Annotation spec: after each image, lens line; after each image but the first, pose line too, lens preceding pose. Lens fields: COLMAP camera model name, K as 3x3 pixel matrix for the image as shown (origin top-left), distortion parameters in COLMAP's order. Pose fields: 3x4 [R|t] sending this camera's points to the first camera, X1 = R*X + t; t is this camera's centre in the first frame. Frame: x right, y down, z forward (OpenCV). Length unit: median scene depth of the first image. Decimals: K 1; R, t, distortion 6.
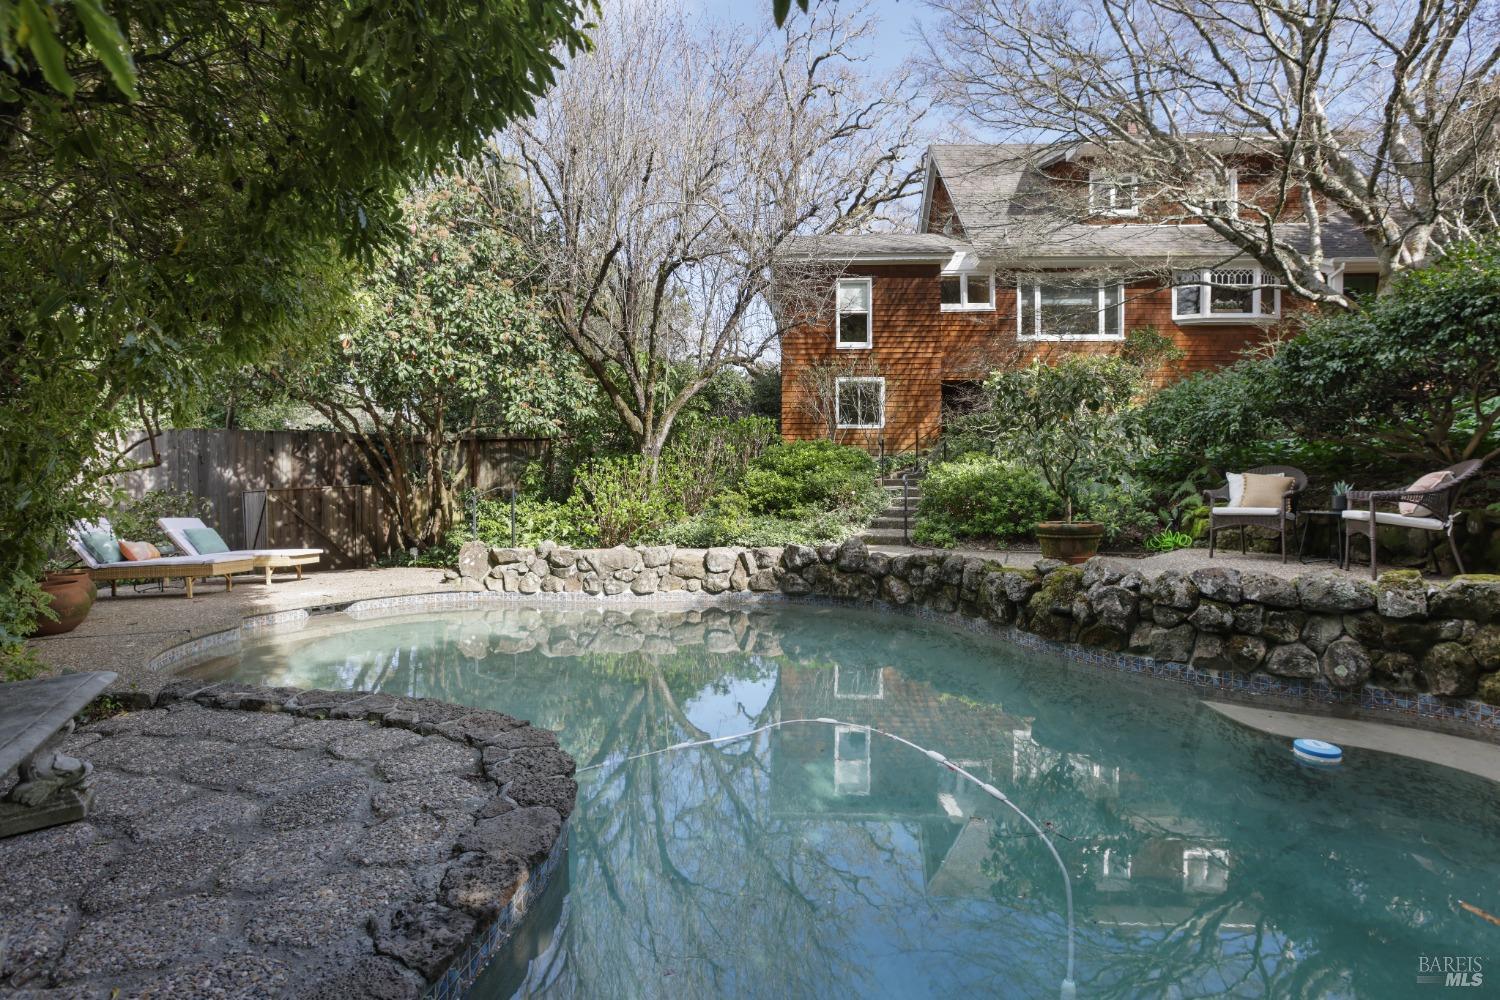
lens RADIAL K [[684.2, 0, 743.7], [0, 684.2, 497.1], [0, 0, 1]] dist [-0.043821, 0.008980]
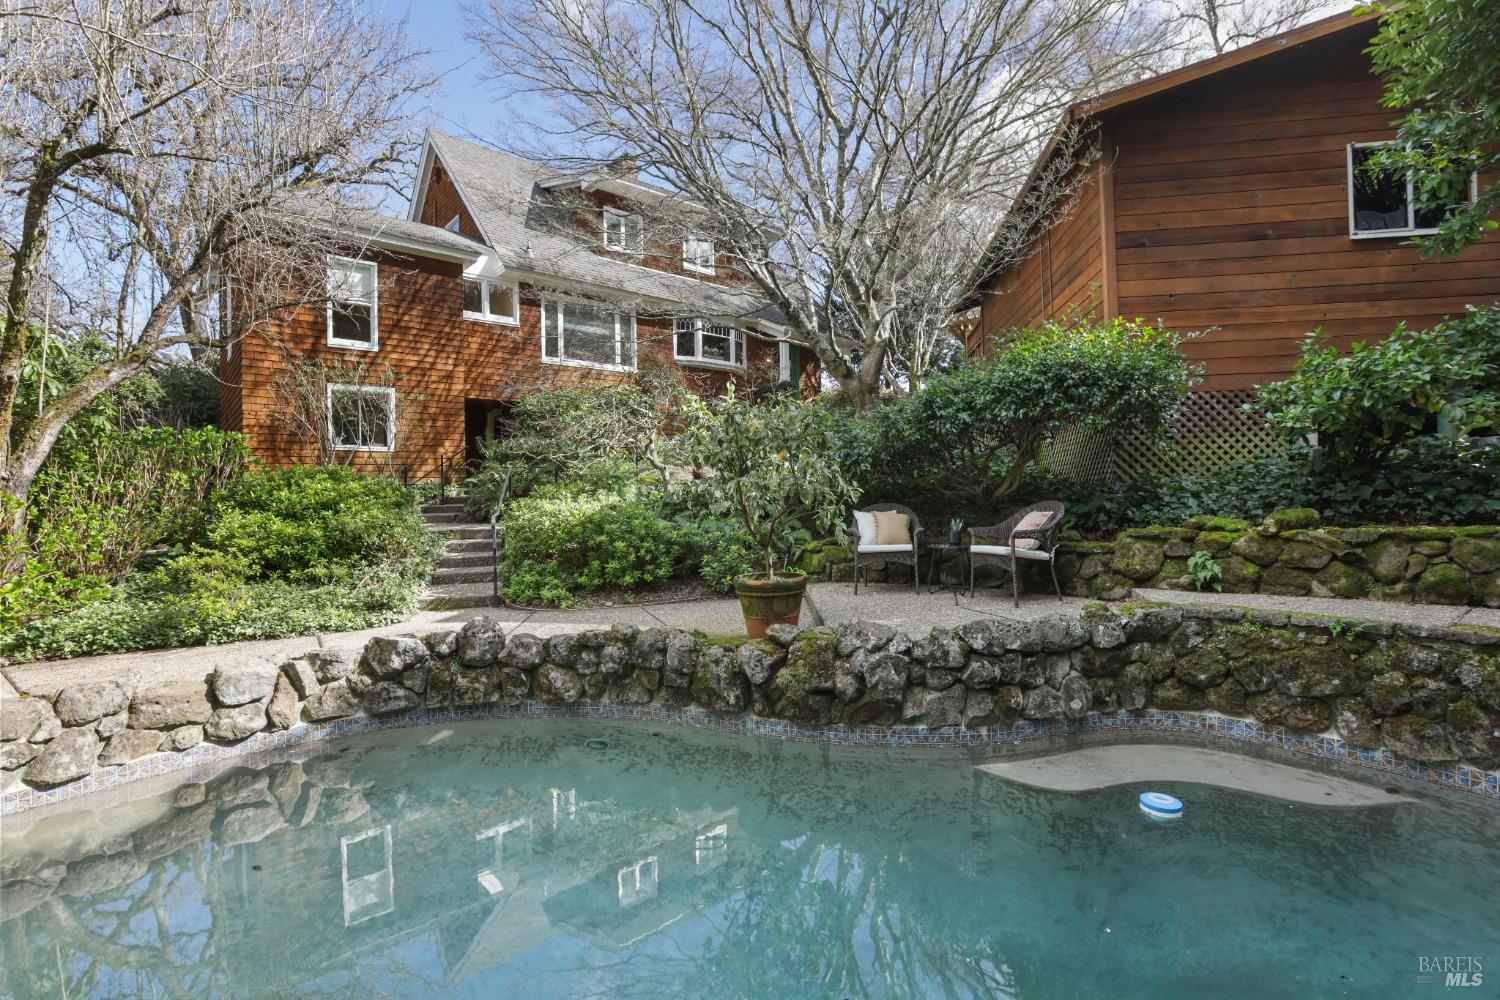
lens RADIAL K [[684.2, 0, 762.0], [0, 684.2, 501.6], [0, 0, 1]] dist [-0.043821, 0.008980]
pose [[0.710206, -0.017936, 0.703765, -0.116204], [0.036282, 0.999279, -0.011146, -0.037621], [-0.703058, 0.033450, 0.710345, 0.290262]]
